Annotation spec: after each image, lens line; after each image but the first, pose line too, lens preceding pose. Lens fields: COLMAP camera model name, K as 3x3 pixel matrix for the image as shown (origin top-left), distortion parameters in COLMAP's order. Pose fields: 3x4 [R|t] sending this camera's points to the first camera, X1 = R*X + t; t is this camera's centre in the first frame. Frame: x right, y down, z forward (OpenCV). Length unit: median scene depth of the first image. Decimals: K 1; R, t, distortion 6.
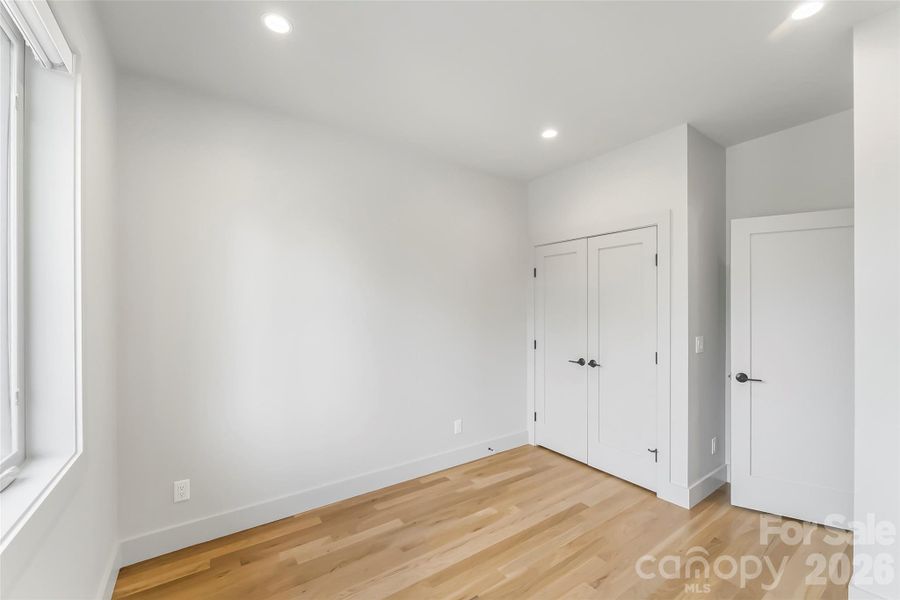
lens RADIAL K [[365.8, 0, 449.9], [0, 365.8, 304.8], [0, 0, 1]] dist [-0.002889, -0.000264]
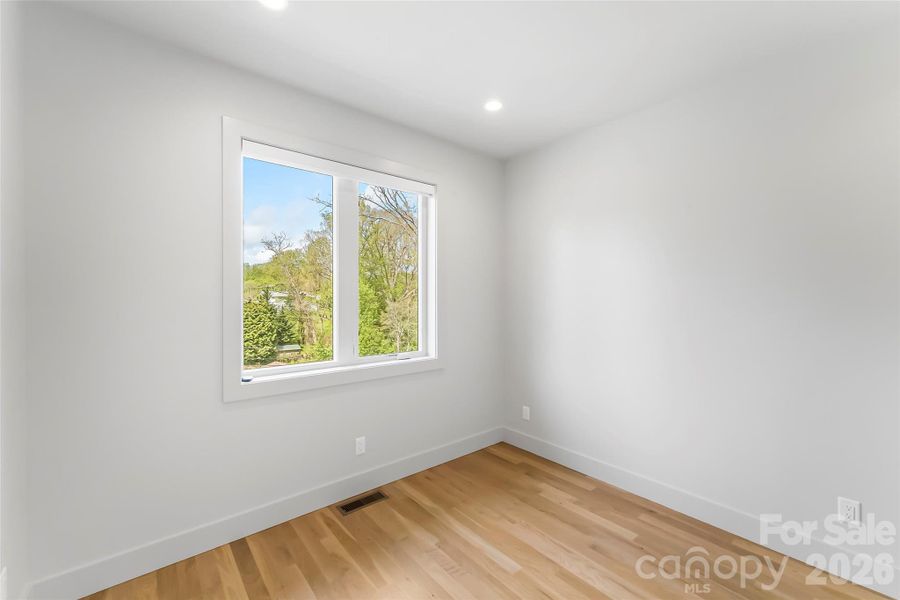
lens RADIAL K [[365.8, 0, 451.5], [0, 365.8, 299.2], [0, 0, 1]] dist [-0.002889, -0.000264]
pose [[0.098978, 0.009369, -0.995045, 0.784062], [0.002336, 0.999951, 0.009648, 0.008436], [0.995087, -0.003280, 0.098952, 0.534837]]
